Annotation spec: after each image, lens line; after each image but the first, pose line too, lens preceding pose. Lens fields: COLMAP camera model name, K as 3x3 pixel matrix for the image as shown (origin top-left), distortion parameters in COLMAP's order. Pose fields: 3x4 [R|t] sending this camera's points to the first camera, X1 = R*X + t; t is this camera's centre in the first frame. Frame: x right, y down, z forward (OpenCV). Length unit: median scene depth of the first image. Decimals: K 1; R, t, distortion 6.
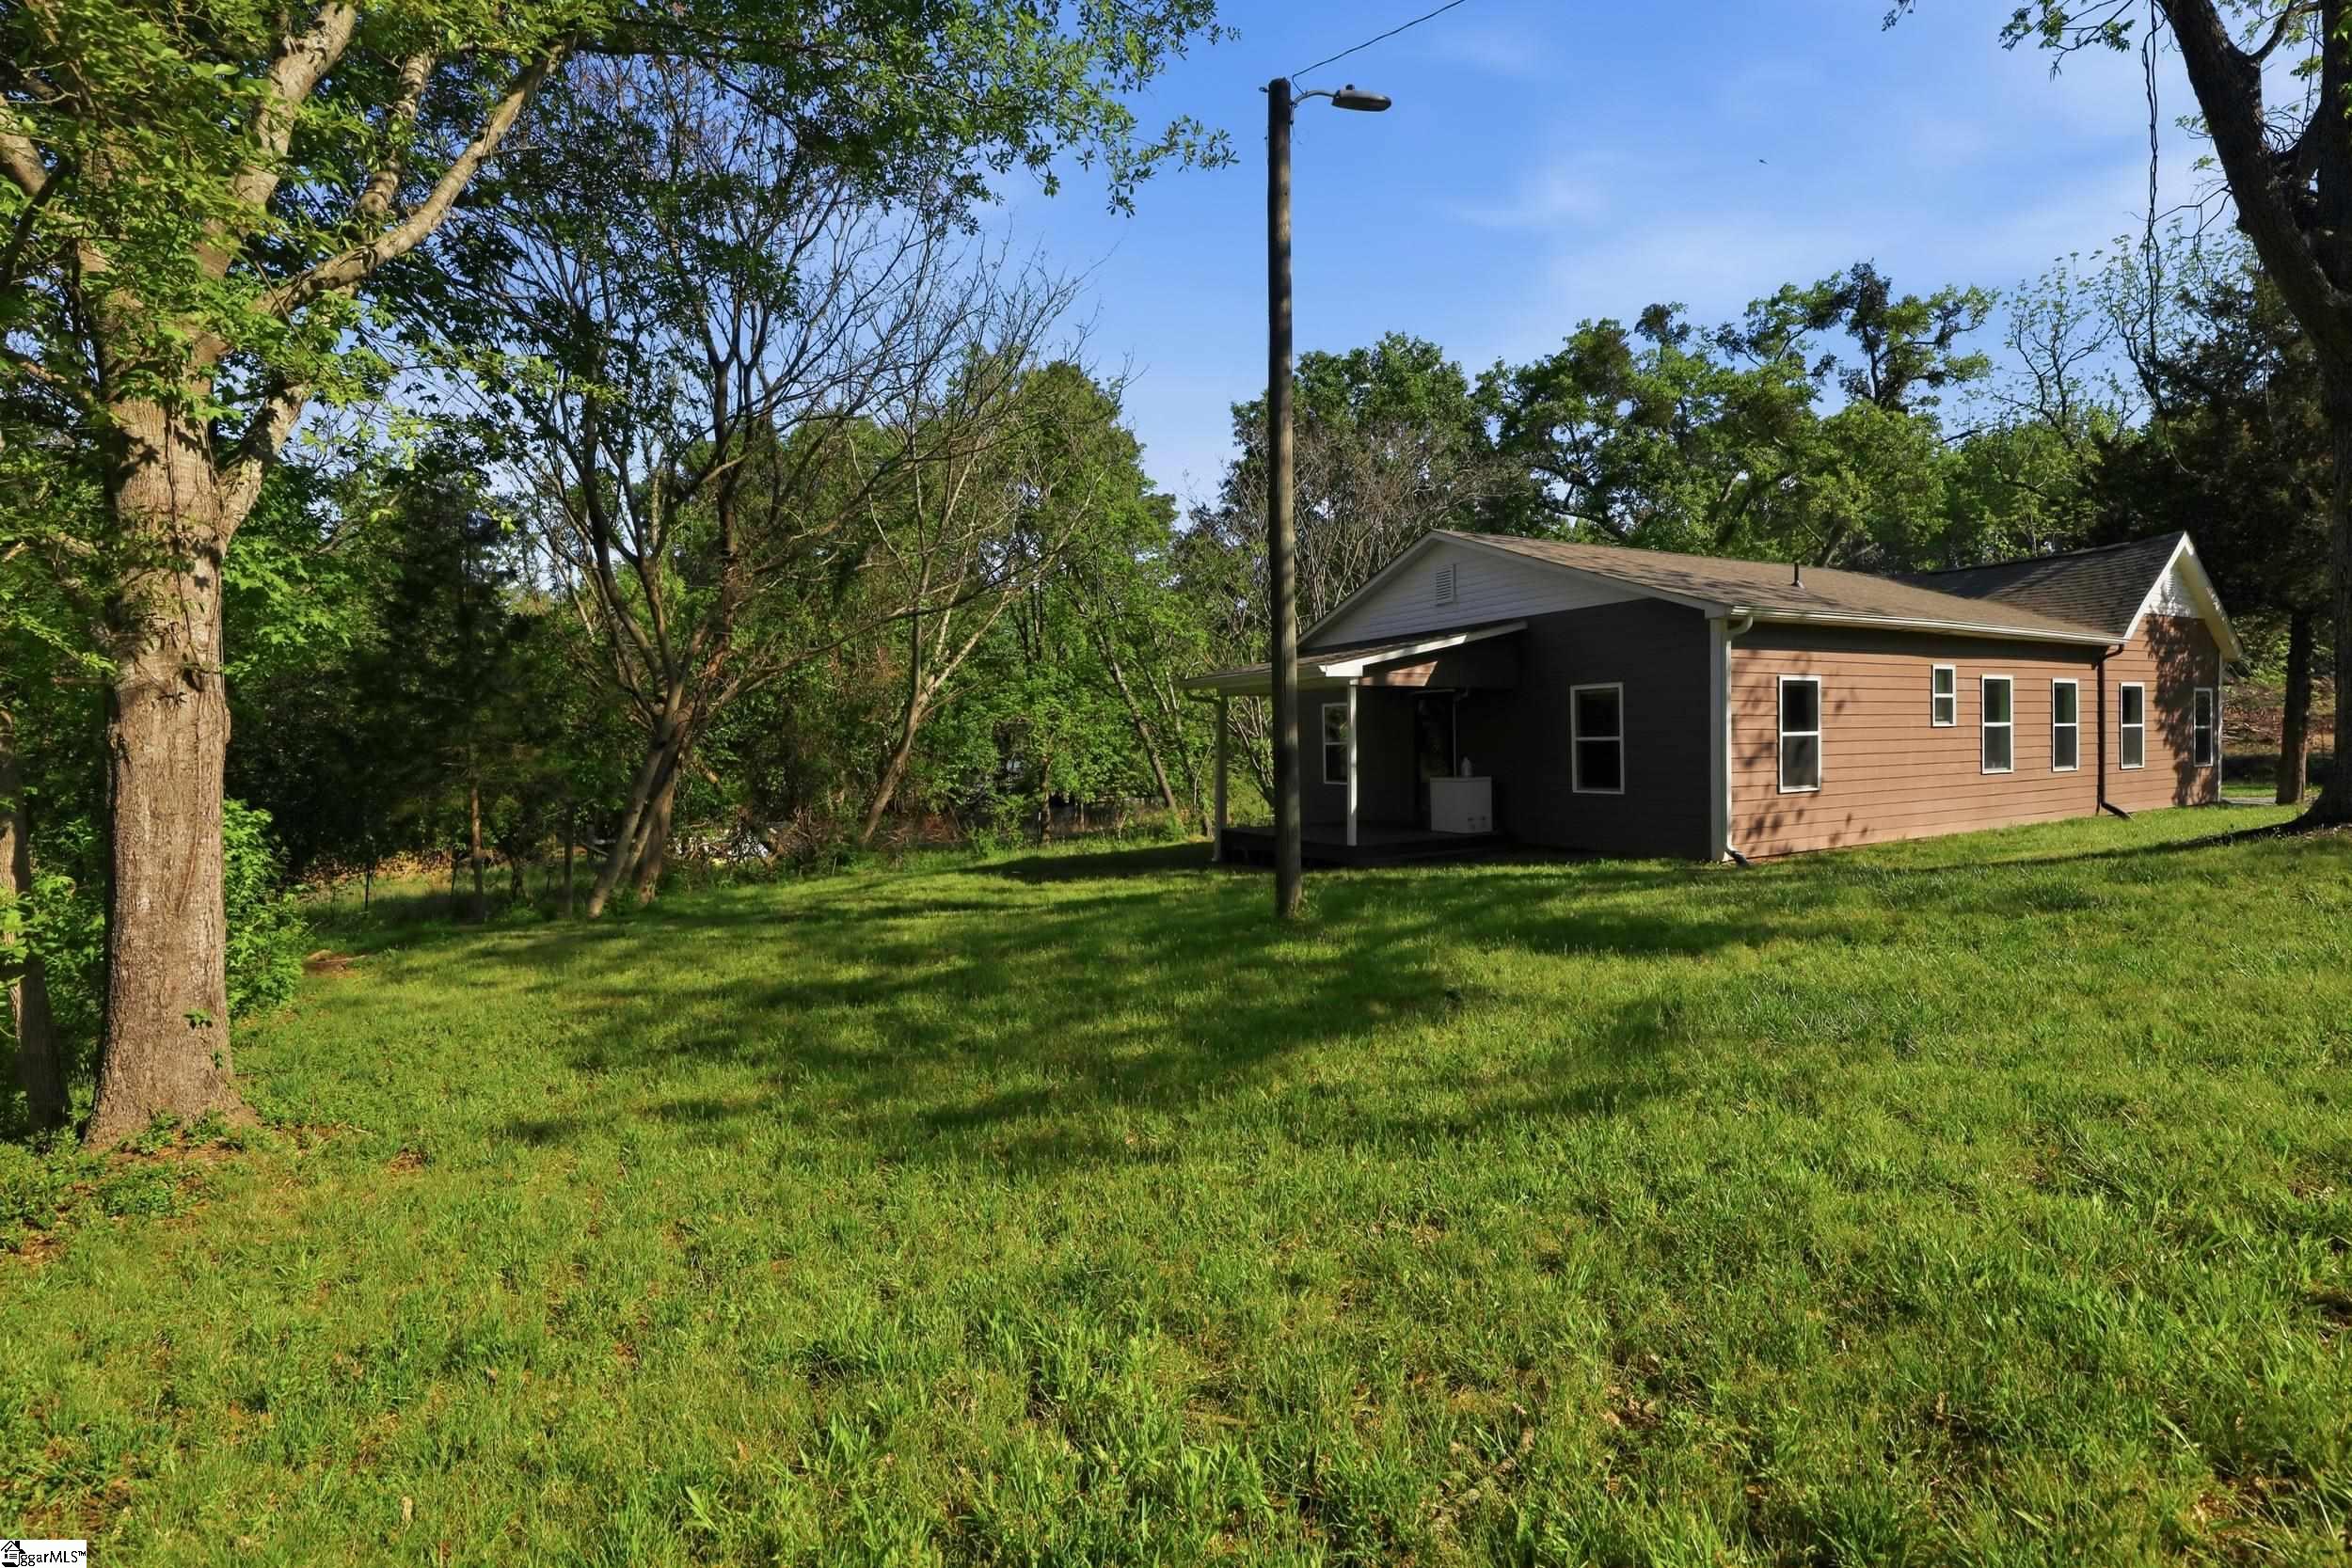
lens RADIAL K [[1086.1, 0, 1177.0], [0, 1086.1, 775.0], [0, 0, 1]] dist [-0.000677, -0.000171]
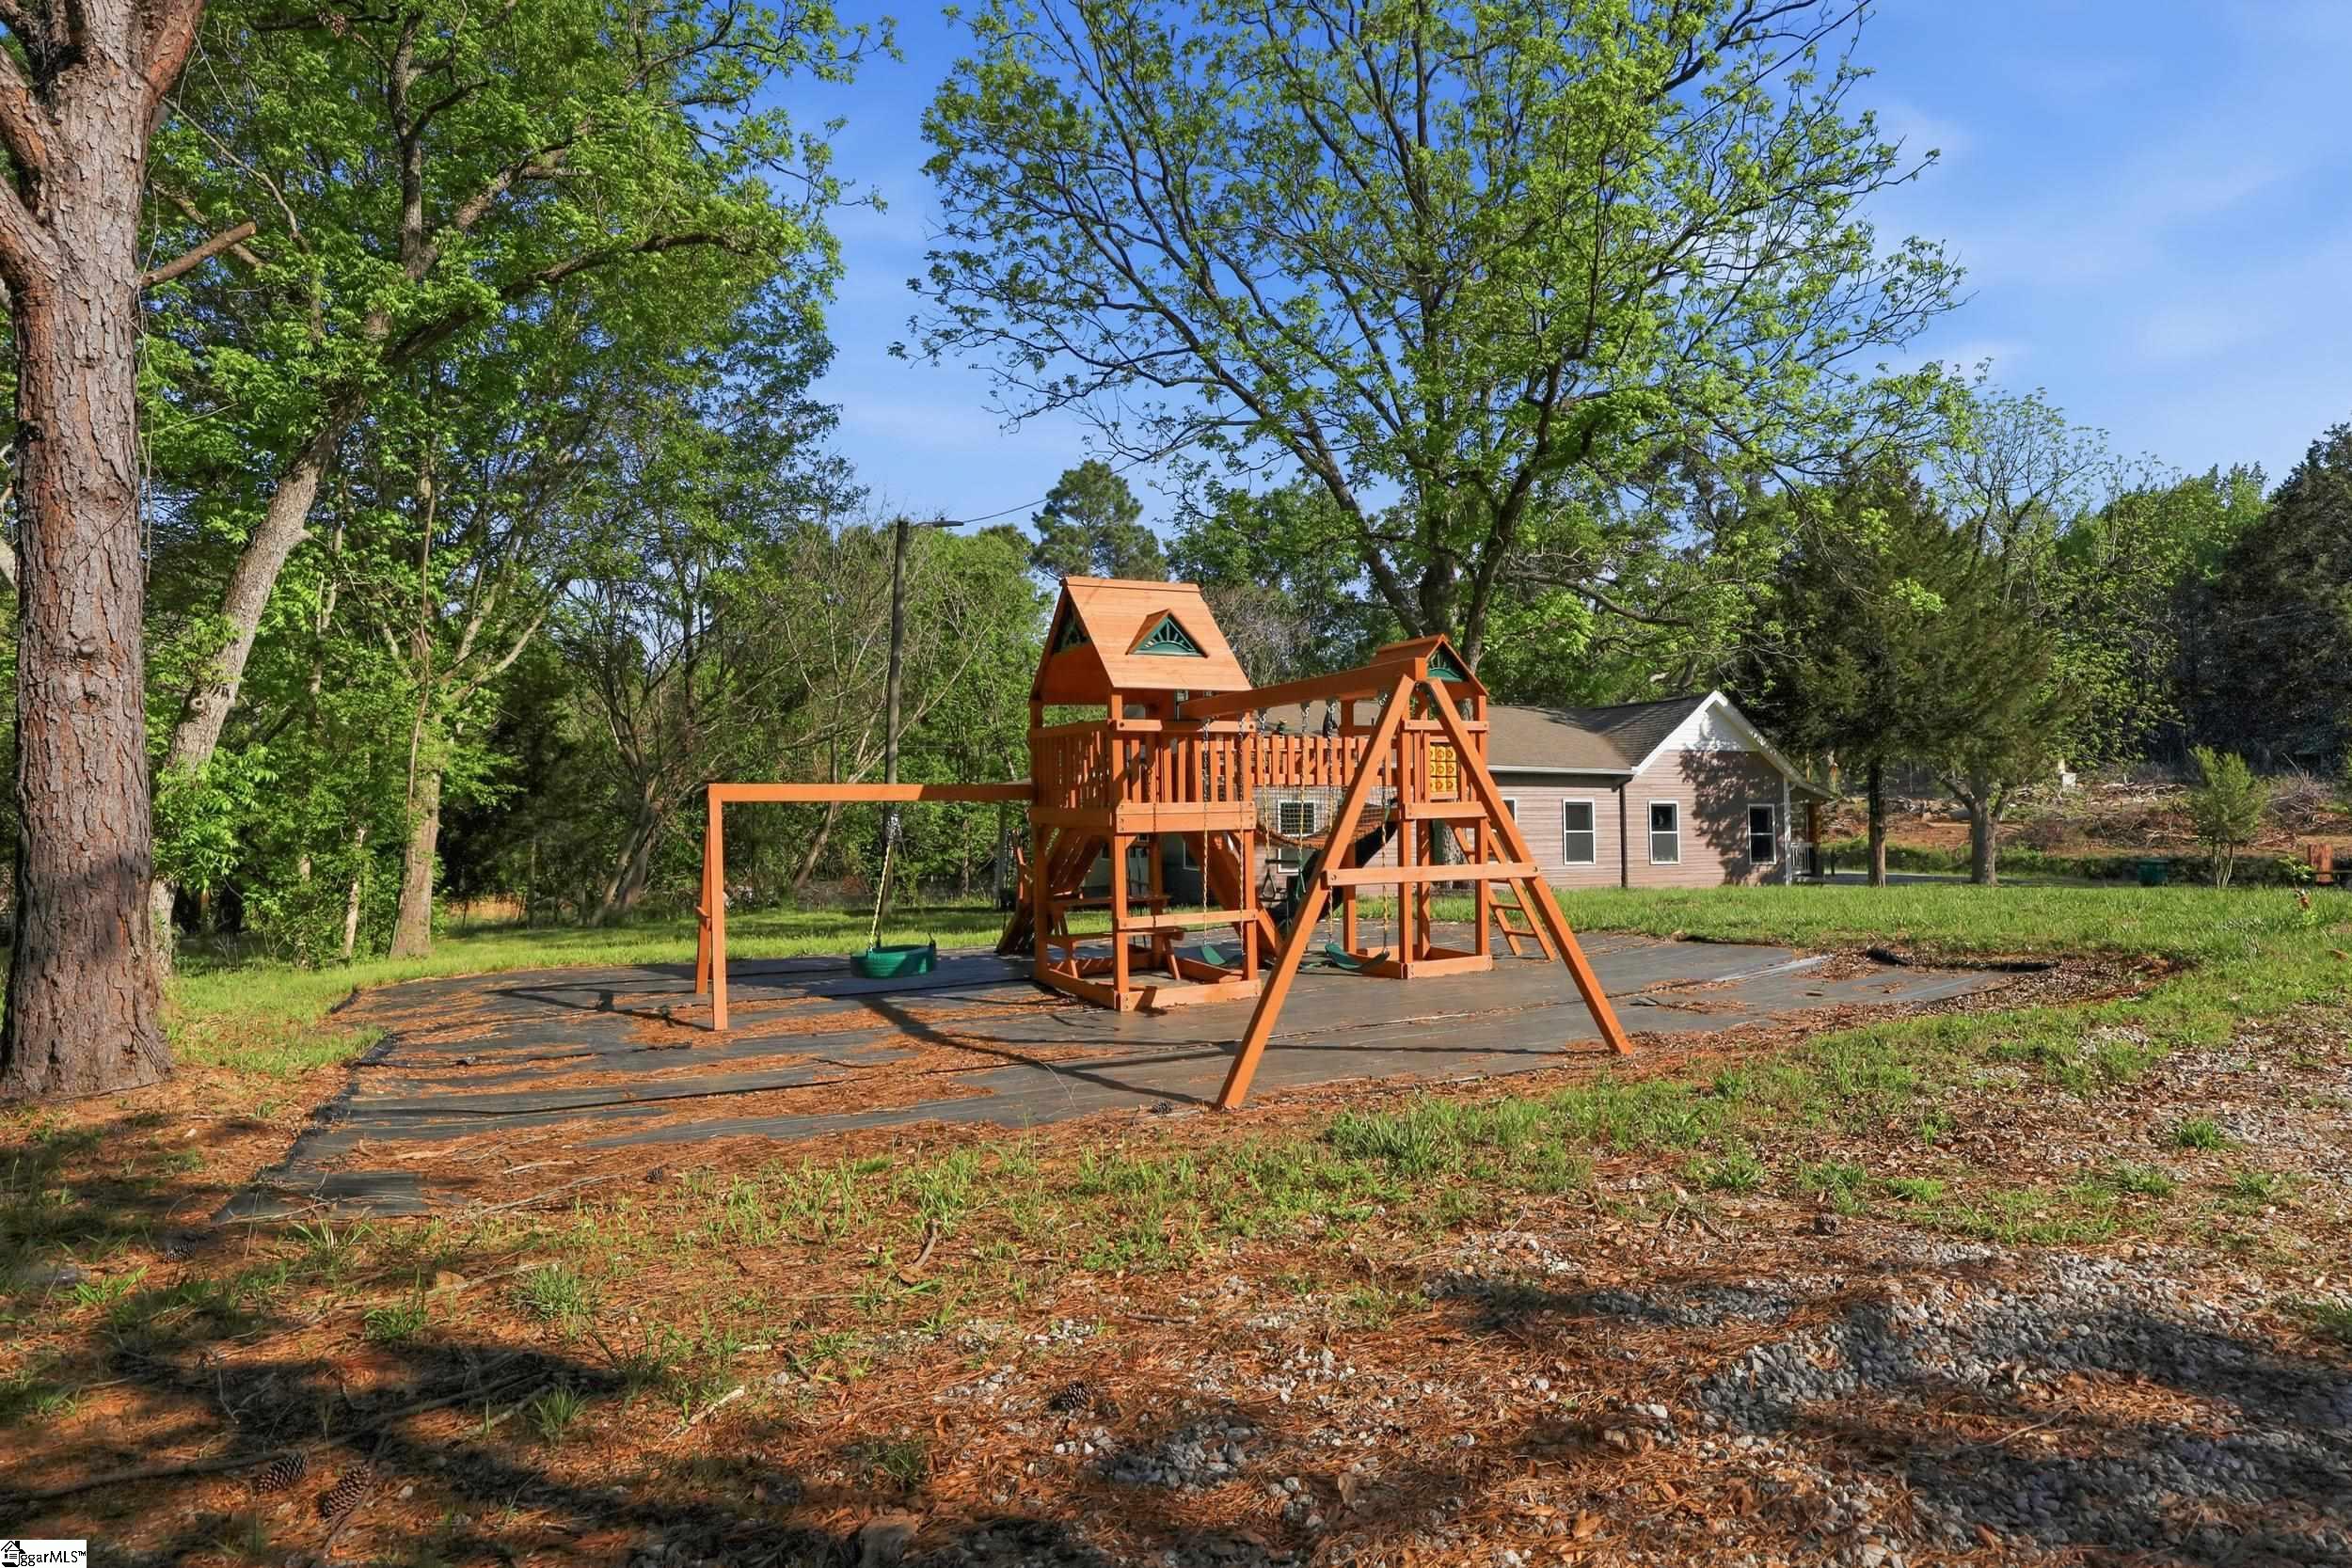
lens RADIAL K [[1305.9, 0, 1222.5], [0, 1305.9, 735.6], [0, 0, 1]] dist [0.000509, -0.000216]
pose [[0.993393, 0.016148, -0.113619, 0.683004], [-0.025500, 0.996360, -0.081341, -0.024037], [0.111892, 0.083701, 0.990189, -0.952787]]
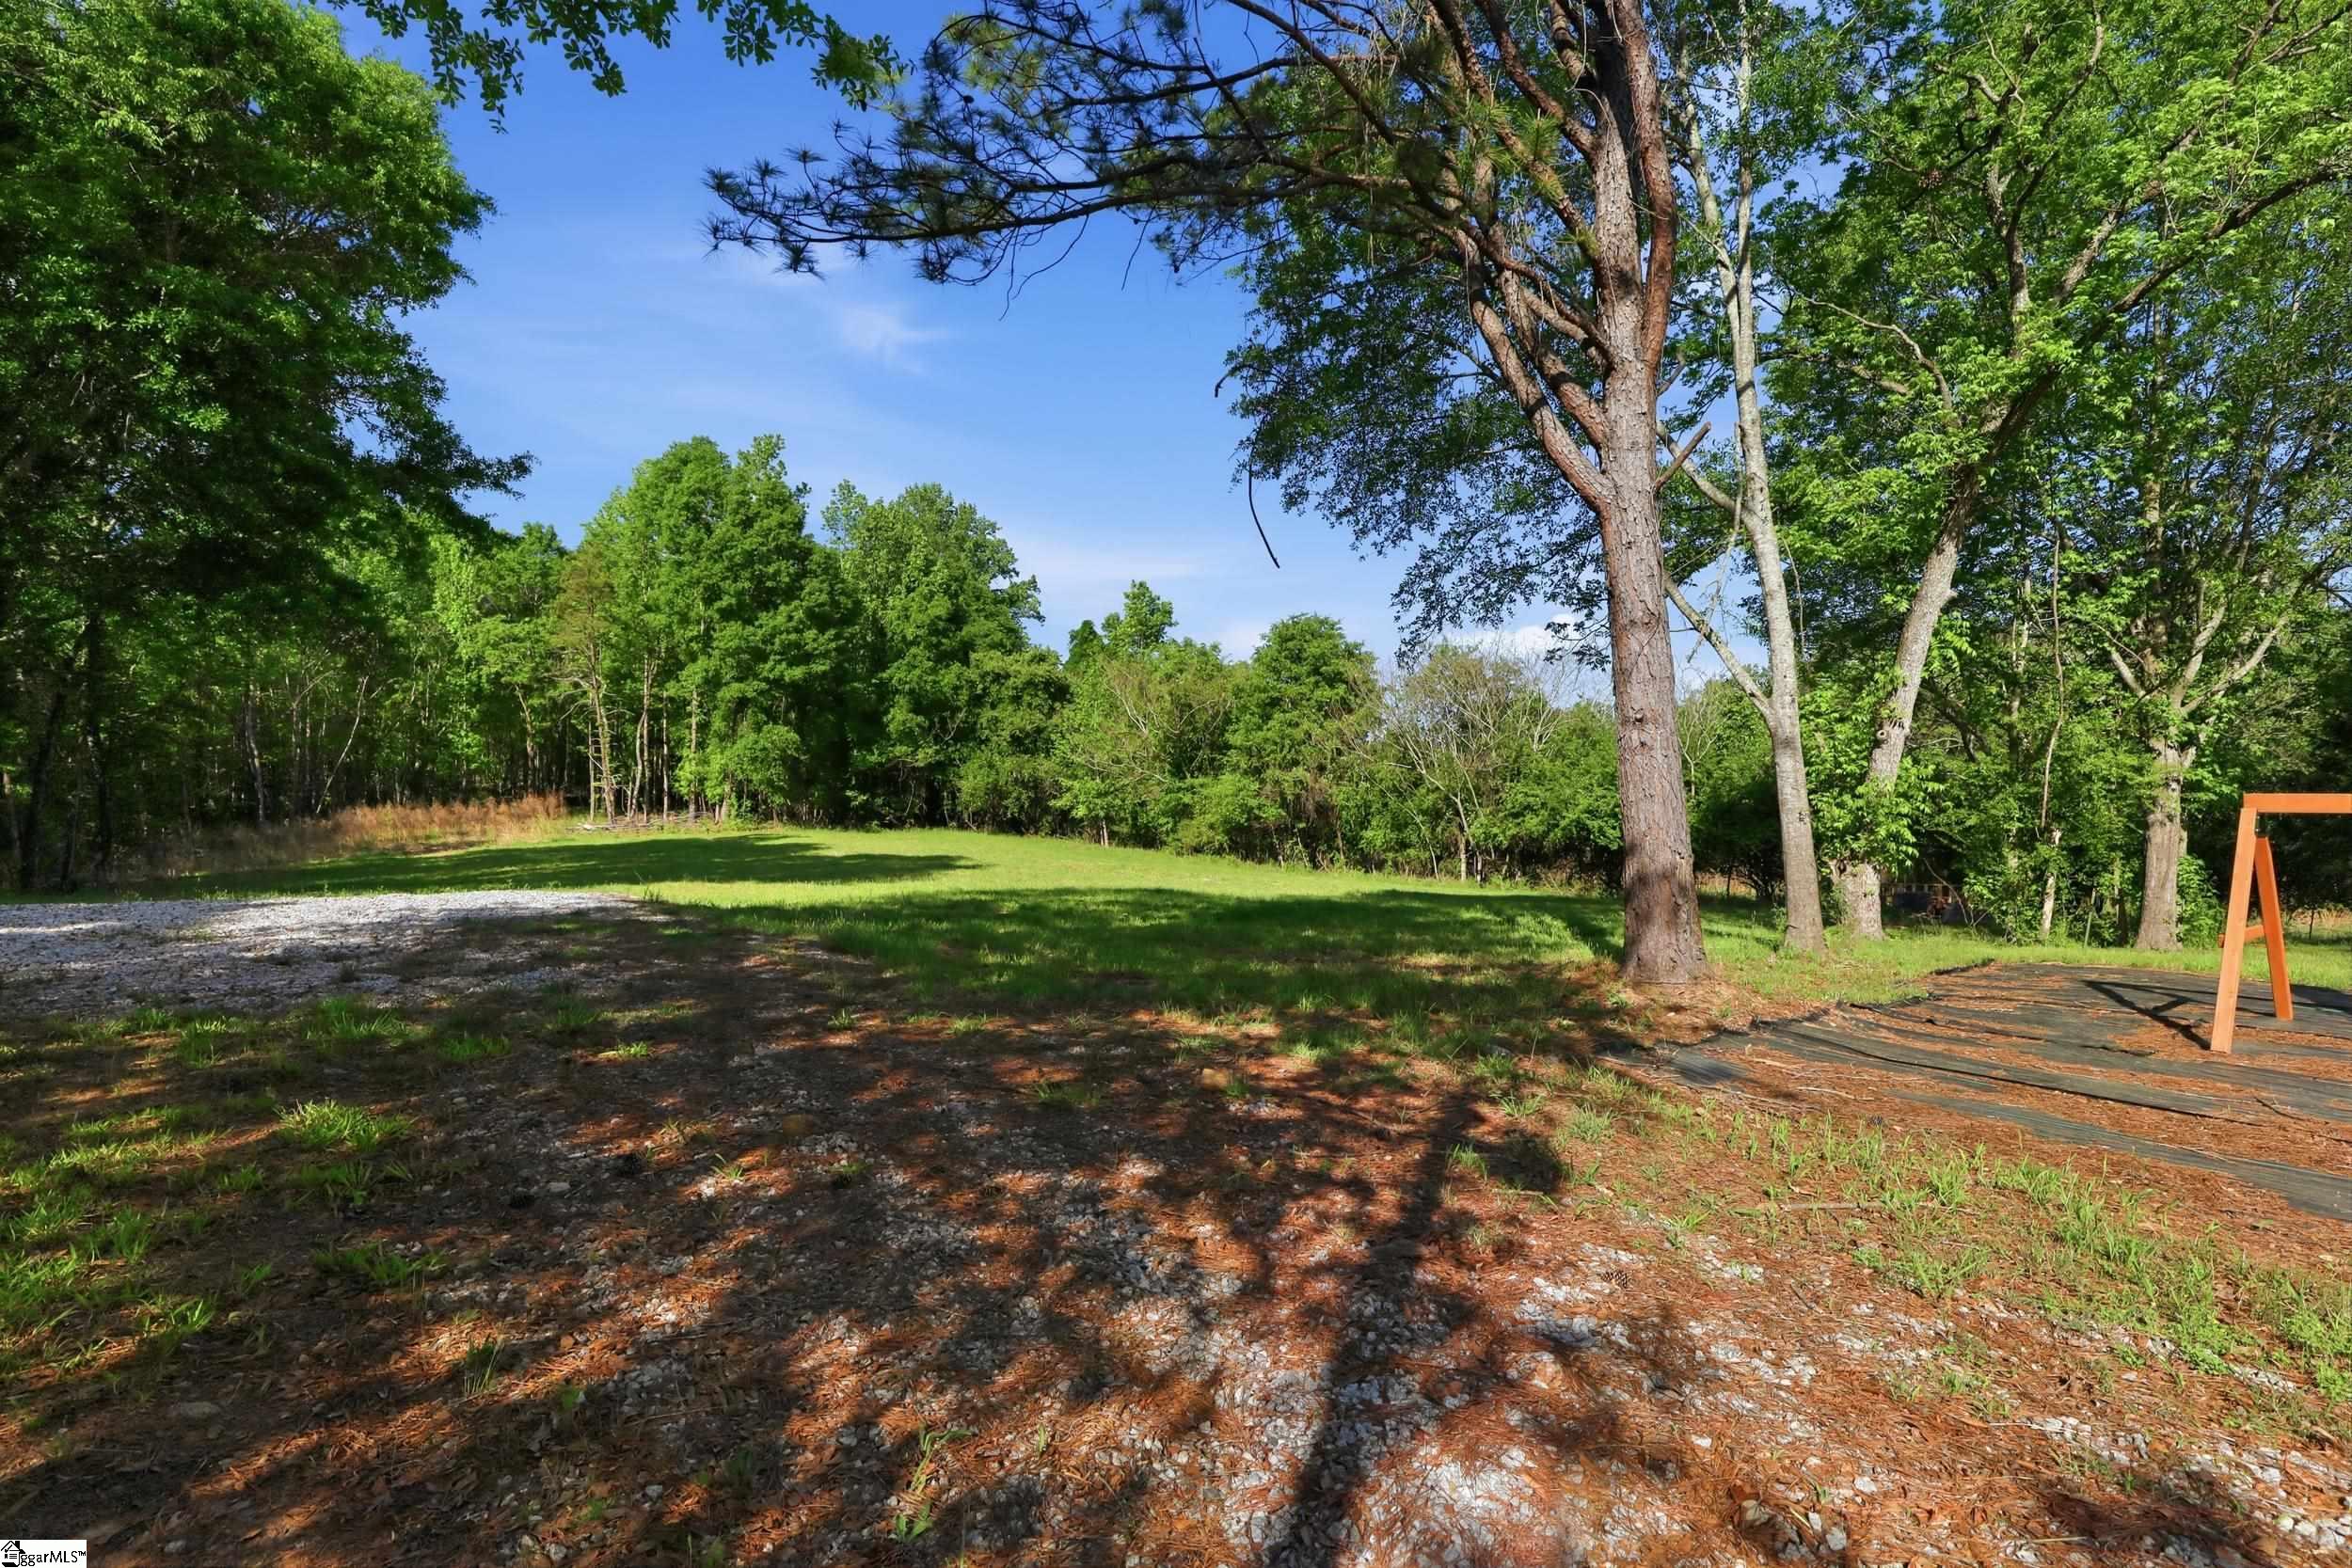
lens RADIAL K [[1086.1, 0, 1177.0], [0, 1086.1, 775.0], [0, 0, 1]] dist [-0.000677, -0.000171]
pose [[0.056096, -0.002226, -0.998423, 0.855338], [-0.039231, 0.999220, -0.004431, -0.033544], [0.997654, 0.039418, 0.055965, -0.849263]]
